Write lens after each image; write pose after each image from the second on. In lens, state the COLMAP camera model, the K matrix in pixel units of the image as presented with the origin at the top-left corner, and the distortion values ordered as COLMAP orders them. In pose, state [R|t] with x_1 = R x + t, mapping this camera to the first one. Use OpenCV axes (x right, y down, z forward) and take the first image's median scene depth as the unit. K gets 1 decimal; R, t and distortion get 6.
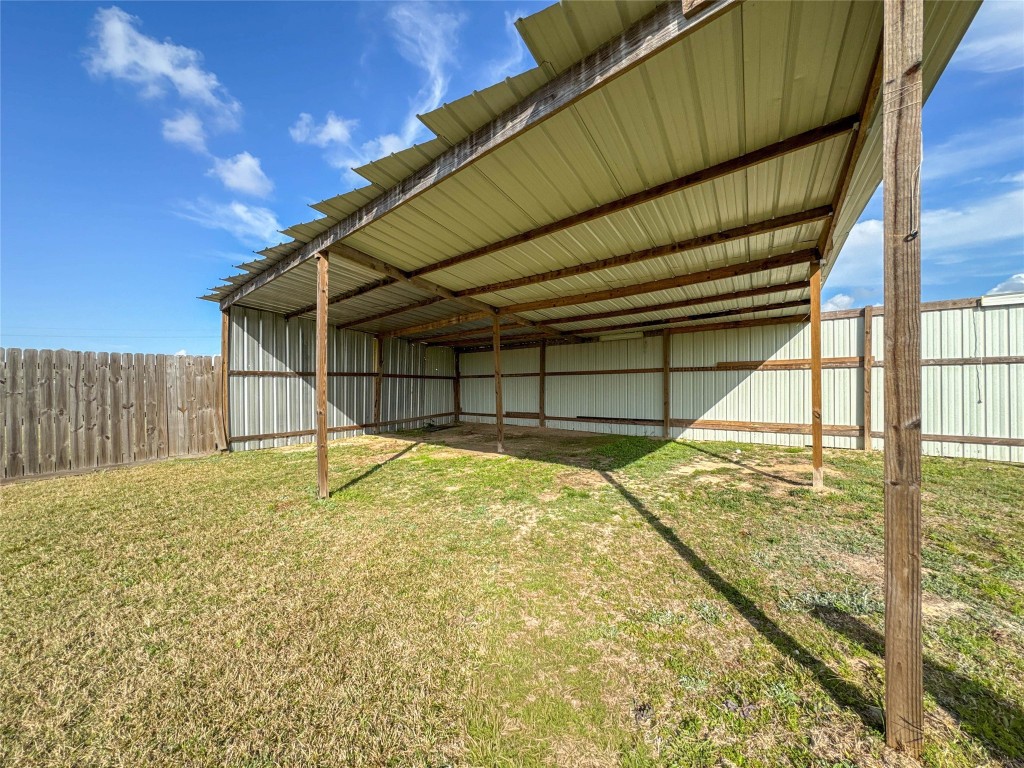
lens RADIAL K [[416.9, 0, 512.0], [0, 416.9, 384.0], [0, 0, 1]] dist [-0.009910, 0.000259]
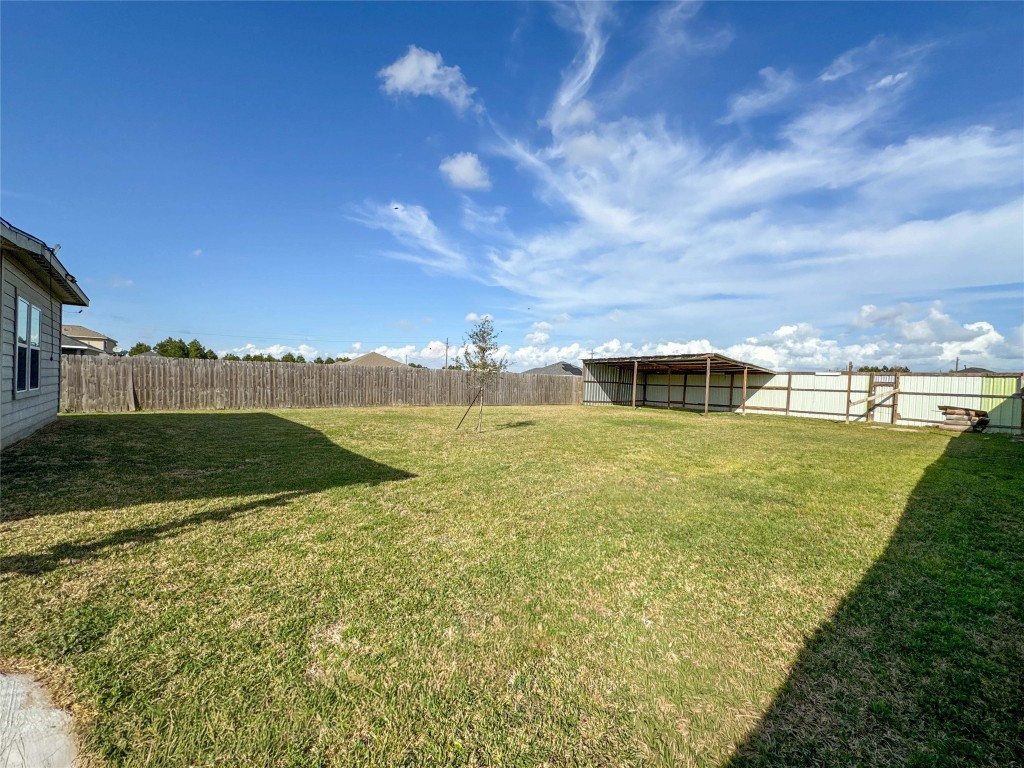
lens RADIAL K [[416.9, 0, 512.0], [0, 416.9, 384.0], [0, 0, 1]] dist [-0.009910, 0.000259]
pose [[0.940347, 0.055081, -0.335730, -0.084739], [-0.060359, 0.998163, -0.005298, 0.048381], [0.334821, 0.025246, 0.941943, -2.184883]]
